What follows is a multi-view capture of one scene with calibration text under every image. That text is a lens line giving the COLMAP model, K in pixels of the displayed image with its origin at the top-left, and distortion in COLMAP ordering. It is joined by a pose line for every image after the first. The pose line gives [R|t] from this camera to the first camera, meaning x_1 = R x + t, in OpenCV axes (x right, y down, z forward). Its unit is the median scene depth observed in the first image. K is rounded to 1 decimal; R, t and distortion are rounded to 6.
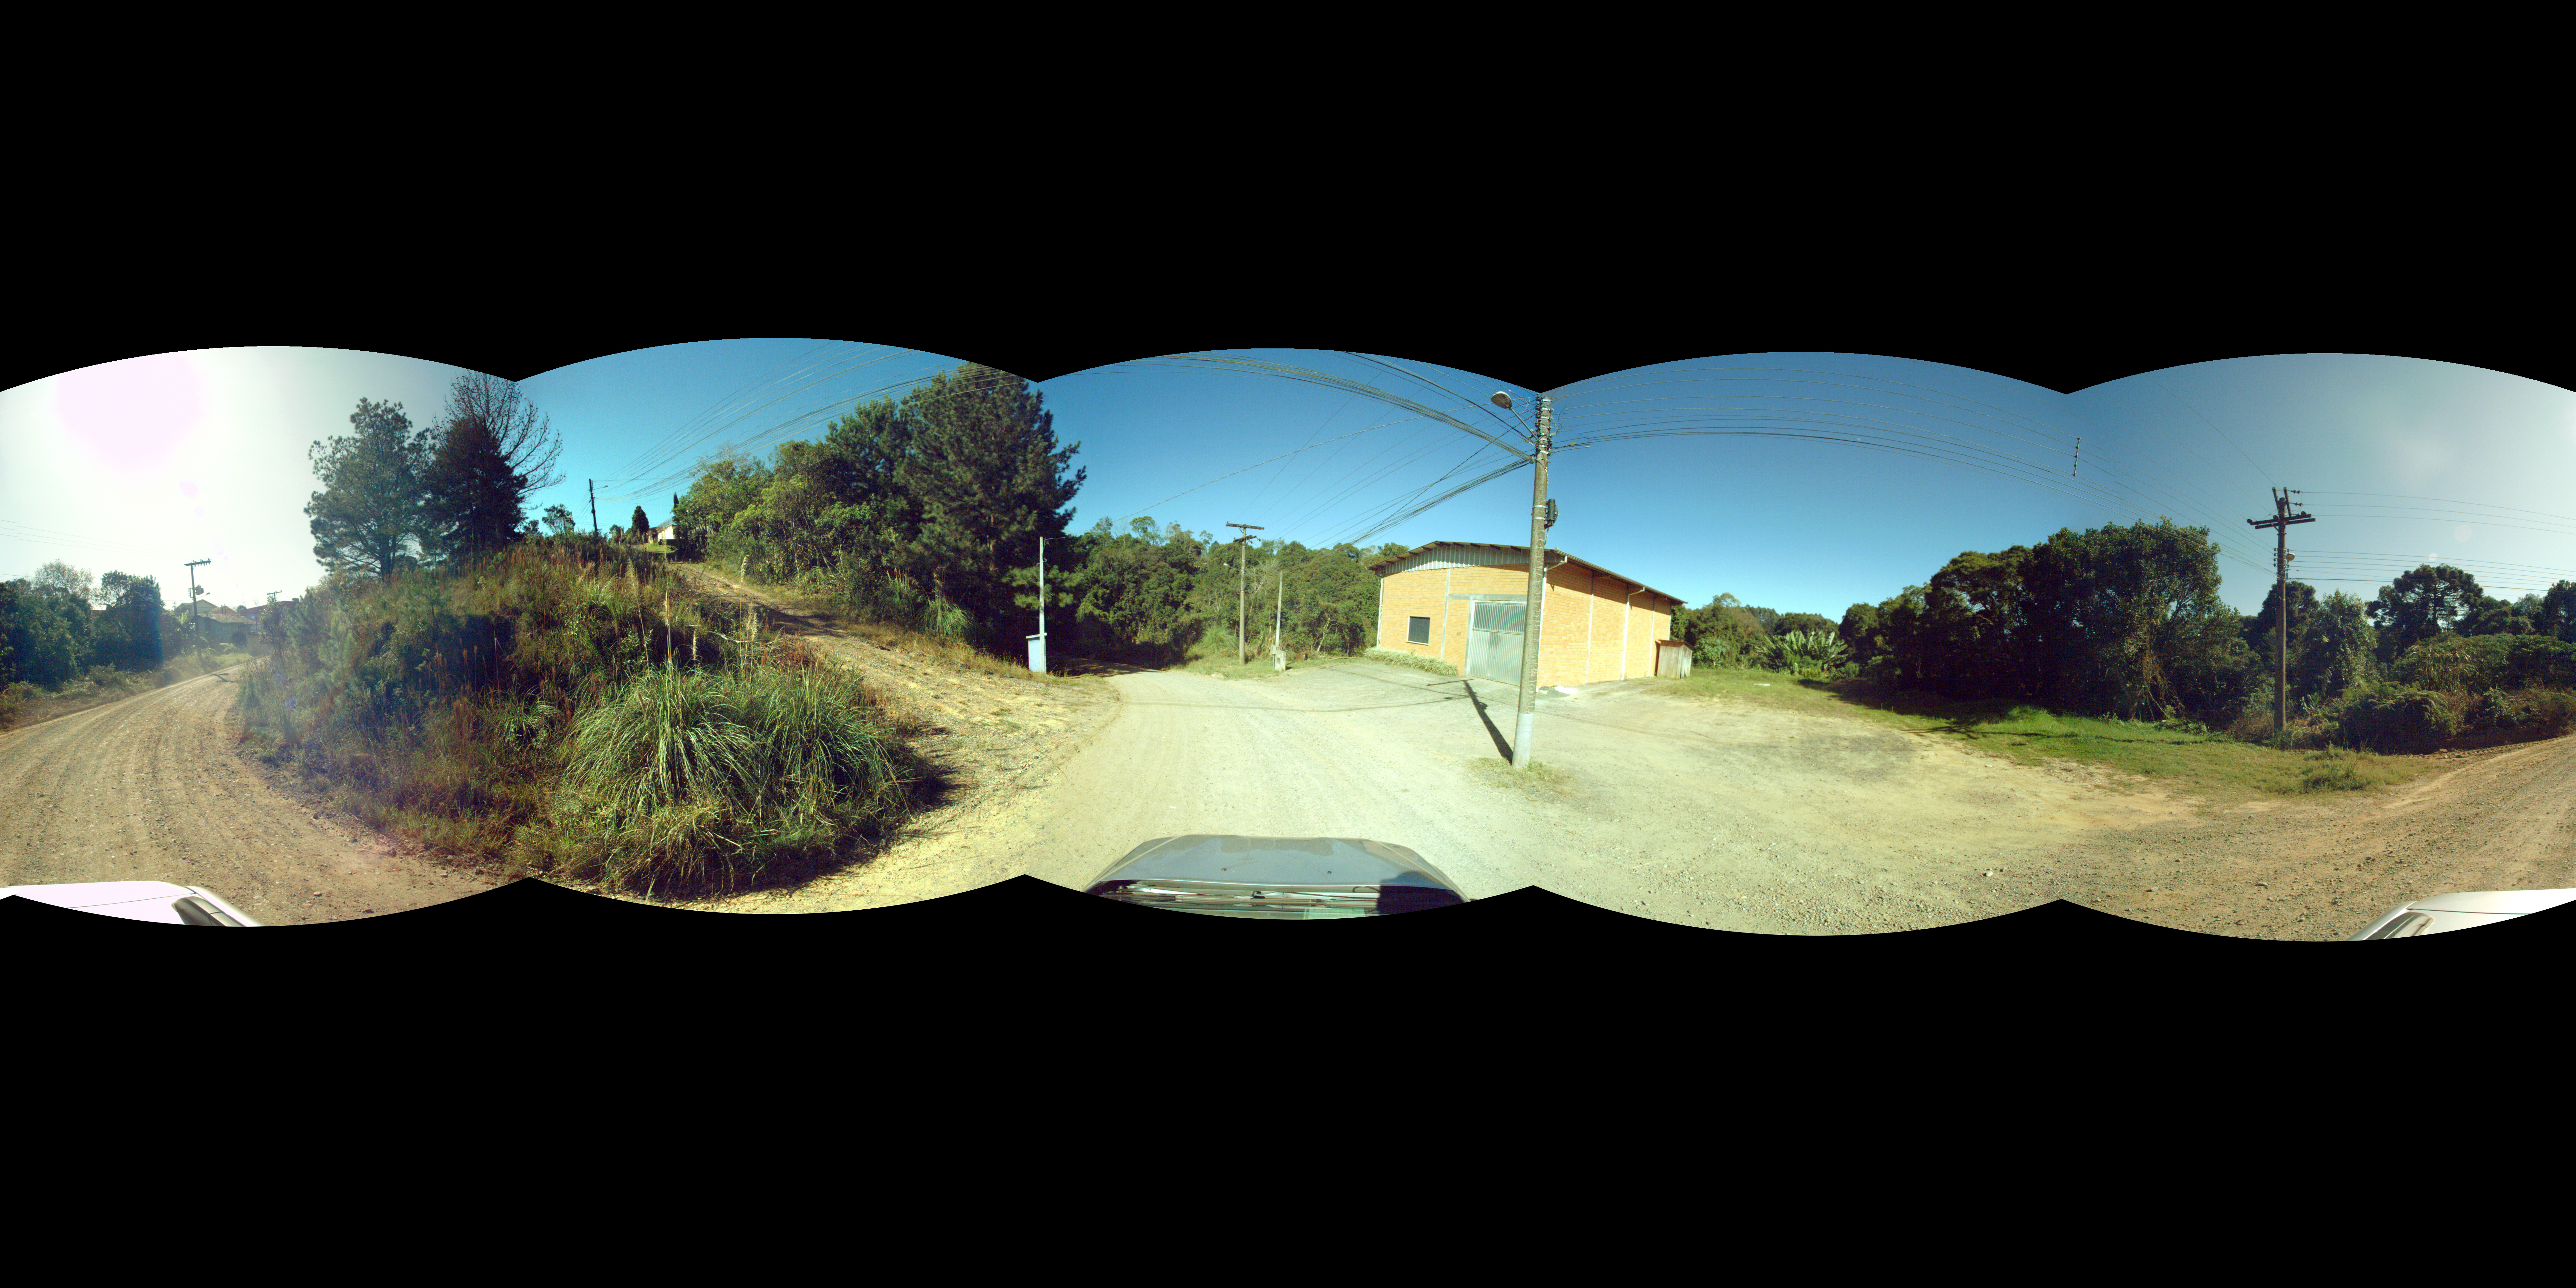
lens RADIAL K [[6812.8, 0, 1288.0], [0, 6812.8, 644.0], [0, 0, 1]] dist [0.041724, 0.172325]
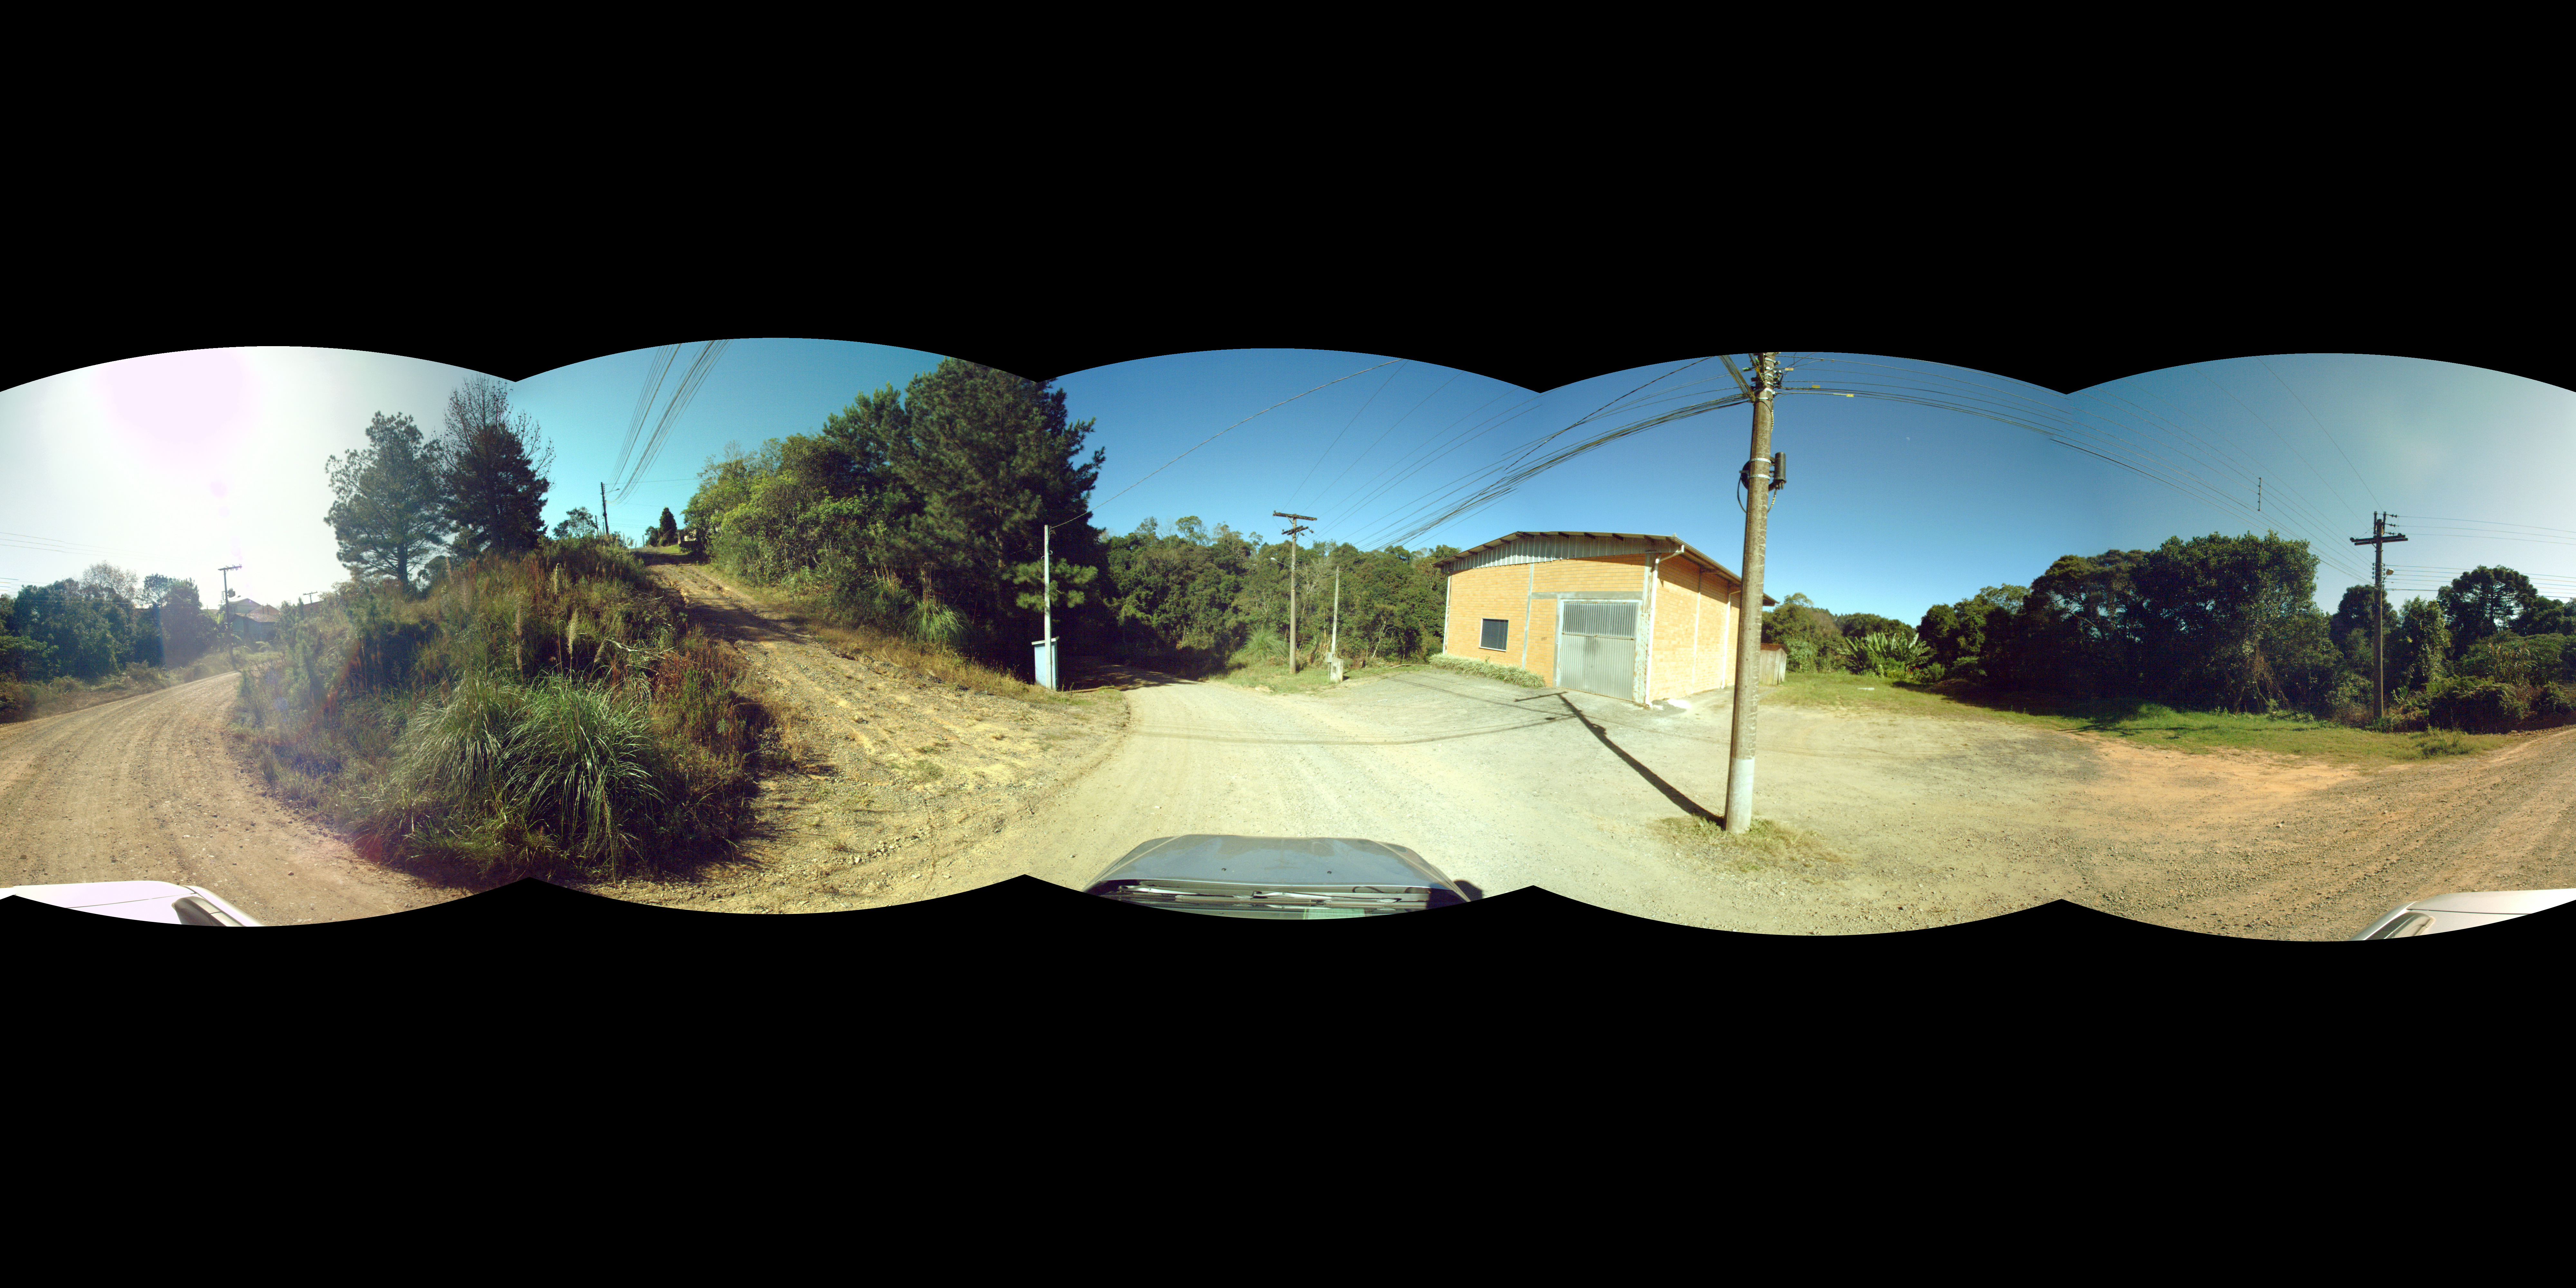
lens RADIAL K [[5583.8, 0, 1288.0], [0, 5583.8, 644.0], [0, 0, 1]] dist [-0.212465, 0.025111]
pose [[0.999968, -0.002646, -0.007585, -0.001571], [0.002649, 0.999996, 0.000363, -0.000937], [0.007584, -0.000383, 0.999971, 0.236352]]
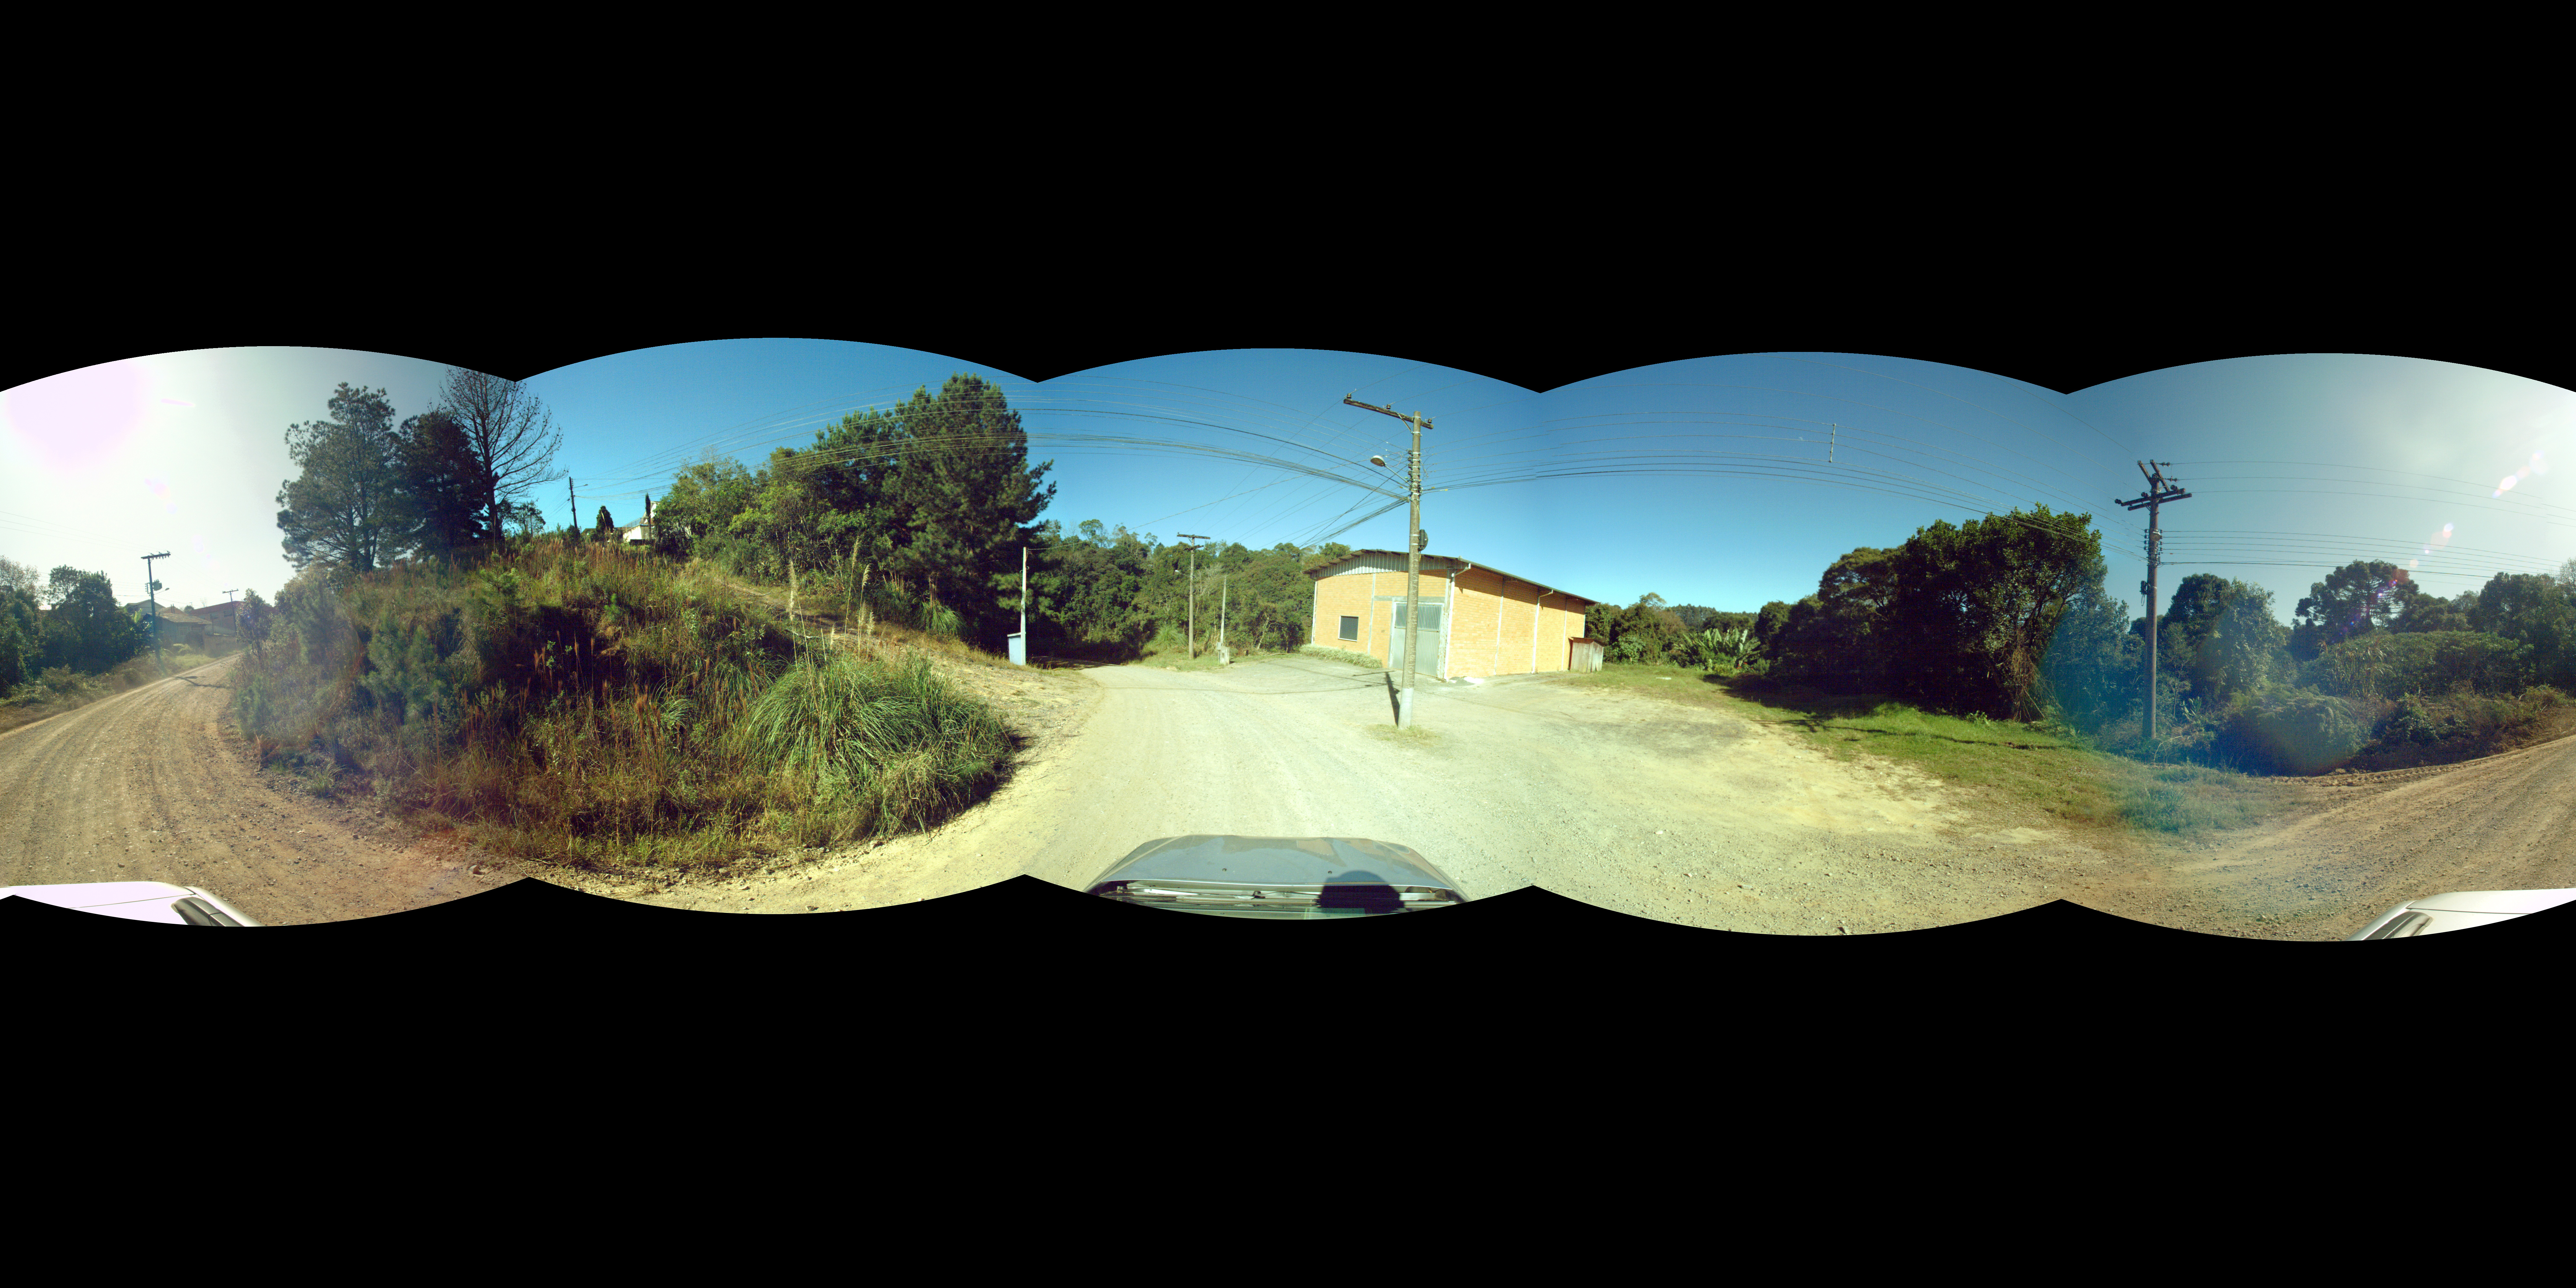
lens RADIAL K [[8567.6, 0, 1288.0], [0, 8567.6, 644.0], [0, 0, 1]] dist [0.780125, 0.251623]
pose [[0.999973, -0.002142, 0.007079, -0.000666], [0.002147, 0.999997, -0.000687, 0.001227], [-0.007078, 0.000702, 0.999975, -0.343618]]
